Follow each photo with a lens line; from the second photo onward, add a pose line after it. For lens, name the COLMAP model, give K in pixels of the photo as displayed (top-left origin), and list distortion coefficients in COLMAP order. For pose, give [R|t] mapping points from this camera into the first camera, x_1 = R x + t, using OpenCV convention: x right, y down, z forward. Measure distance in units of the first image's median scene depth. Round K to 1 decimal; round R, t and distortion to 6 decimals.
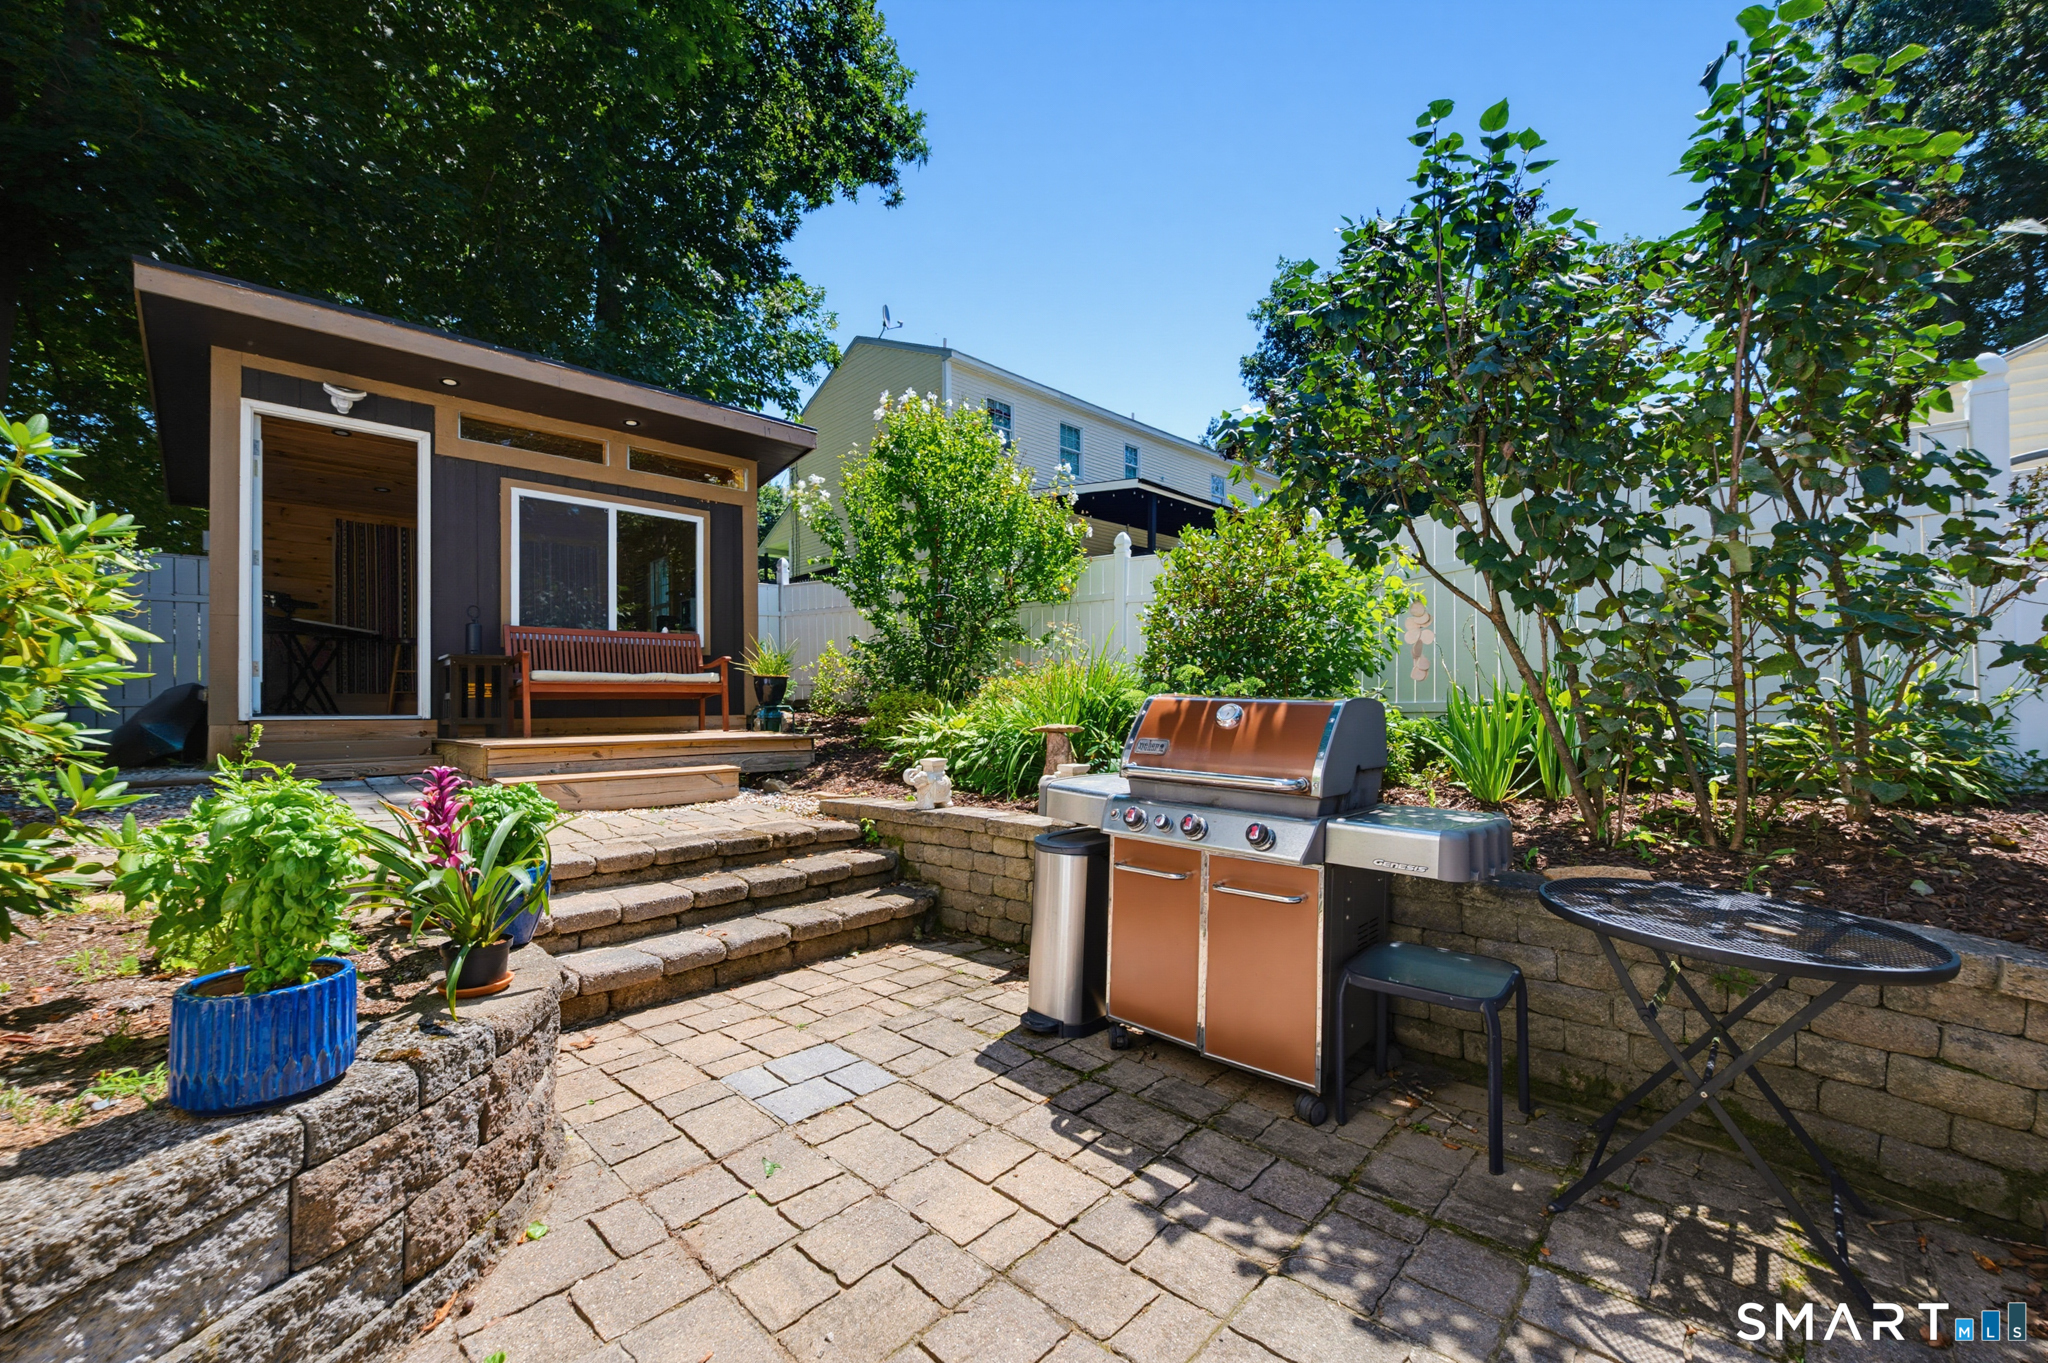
lens RADIAL K [[808.4, 0, 1023.6], [0, 808.4, 706.1], [0, 0, 1]] dist [-0.000230, -0.000009]
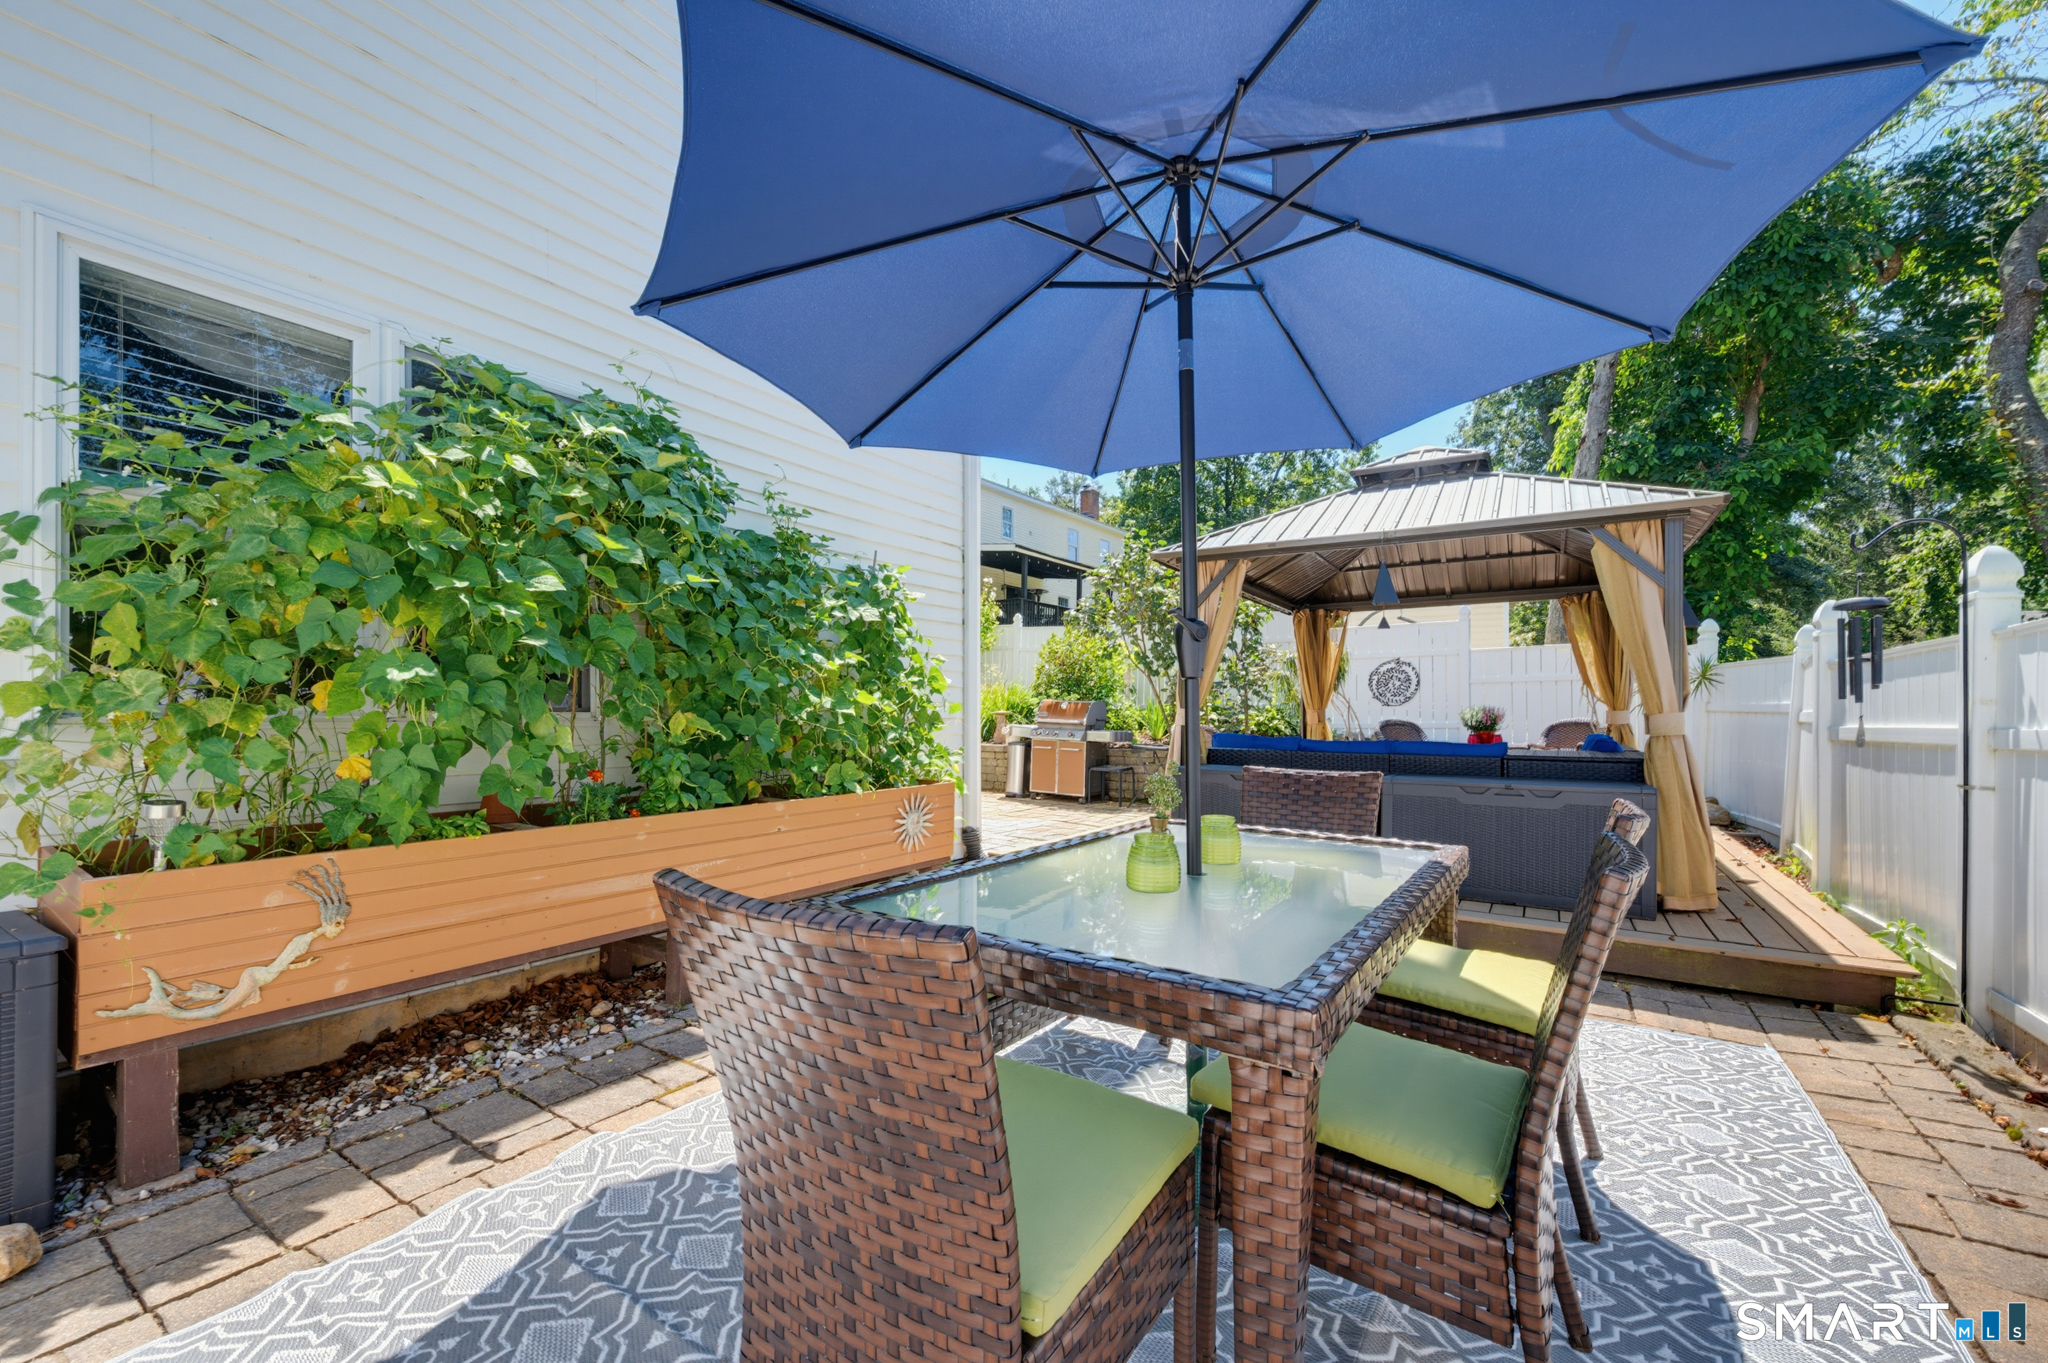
lens RADIAL K [[808.4, 0, 1023.6], [0, 808.4, 706.1], [0, 0, 1]] dist [-0.000230, -0.000009]
pose [[0.983867, 0.024766, 0.177179, -0.358501], [-0.023775, 0.999688, -0.007712, 0.027913], [-0.177315, 0.003375, 0.984148, -1.591073]]
